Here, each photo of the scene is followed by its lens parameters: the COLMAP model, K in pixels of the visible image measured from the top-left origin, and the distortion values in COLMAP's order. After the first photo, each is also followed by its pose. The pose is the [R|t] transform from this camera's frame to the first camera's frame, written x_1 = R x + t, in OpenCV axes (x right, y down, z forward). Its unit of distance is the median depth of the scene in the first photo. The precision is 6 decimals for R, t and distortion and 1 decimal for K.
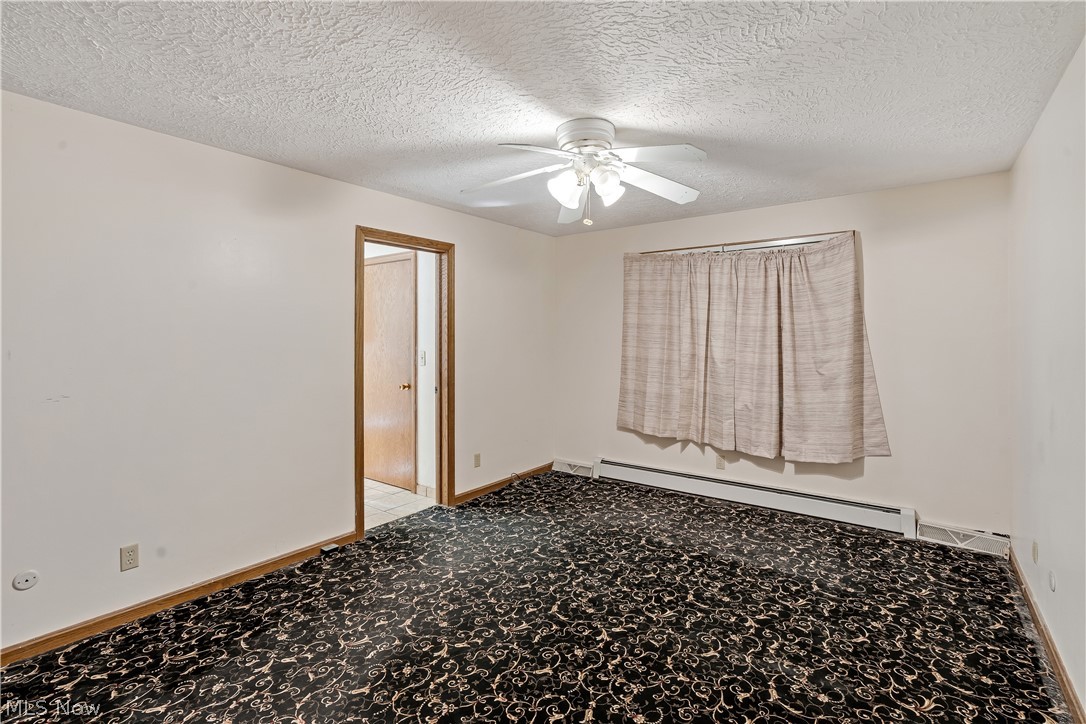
lens RADIAL K [[495.1, 0, 532.5], [0, 495.1, 394.9], [0, 0, 1]] dist [-0.008391, 0.001637]
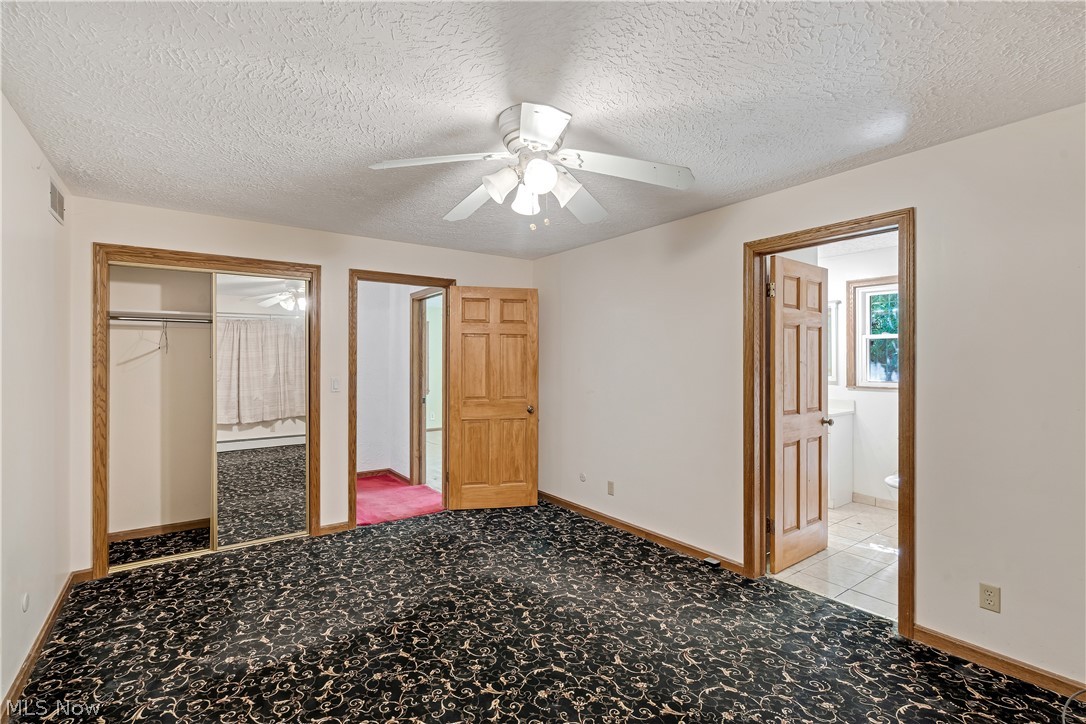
lens RADIAL K [[495.1, 0, 541.5], [0, 495.1, 362.4], [0, 0, 1]] dist [-0.008391, 0.001637]
pose [[-0.278080, 0.002242, -0.960555, 1.158269], [-0.108201, 0.993560, 0.033643, -0.175423], [0.954444, 0.113288, -0.276046, 1.493860]]
